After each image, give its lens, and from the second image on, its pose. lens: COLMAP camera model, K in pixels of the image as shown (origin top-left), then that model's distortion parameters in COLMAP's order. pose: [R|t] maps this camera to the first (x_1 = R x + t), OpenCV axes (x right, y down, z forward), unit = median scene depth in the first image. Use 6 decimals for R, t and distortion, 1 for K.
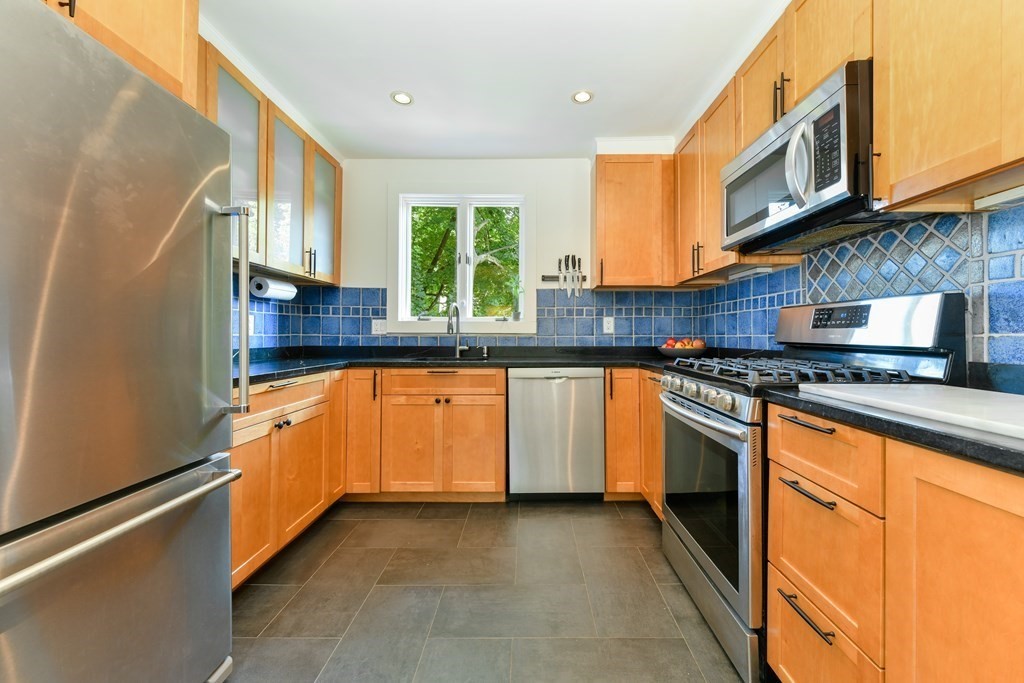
lens RADIAL K [[407.2, 0, 533.1], [0, 407.2, 329.5], [0, 0, 1]] dist [0.005870, -0.001487]
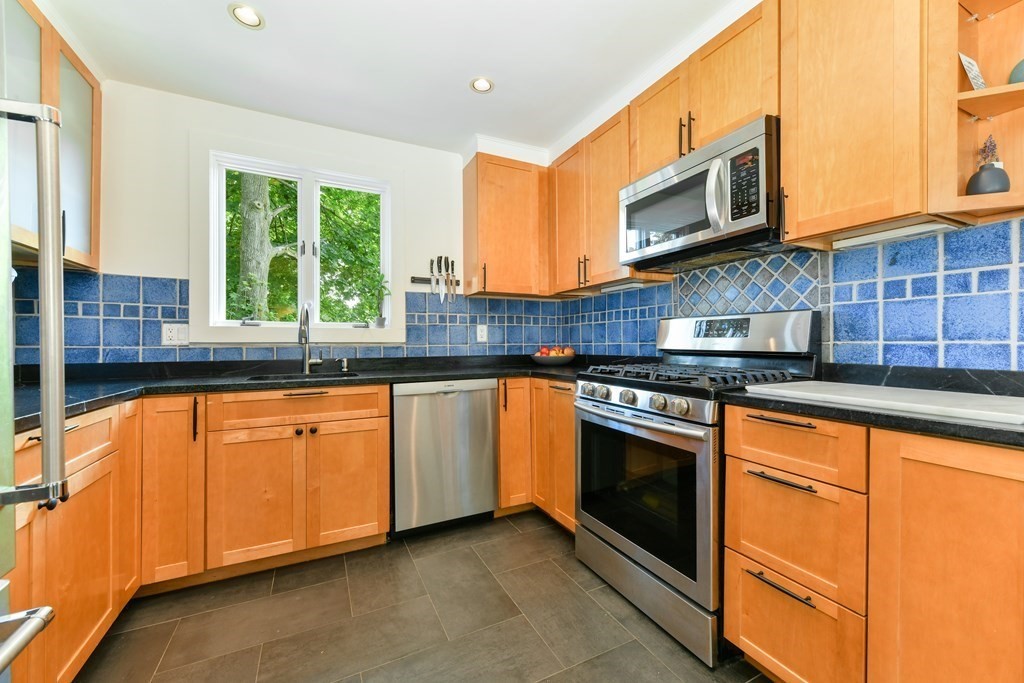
lens RADIAL K [[407.2, 0, 515.5], [0, 407.2, 340.8], [0, 0, 1]] dist [0.005870, -0.001487]
pose [[0.890369, -0.003035, 0.455229, -0.263297], [-0.000656, 0.999968, 0.007951, -0.001620], [-0.455239, -0.007378, 0.890339, 0.163740]]
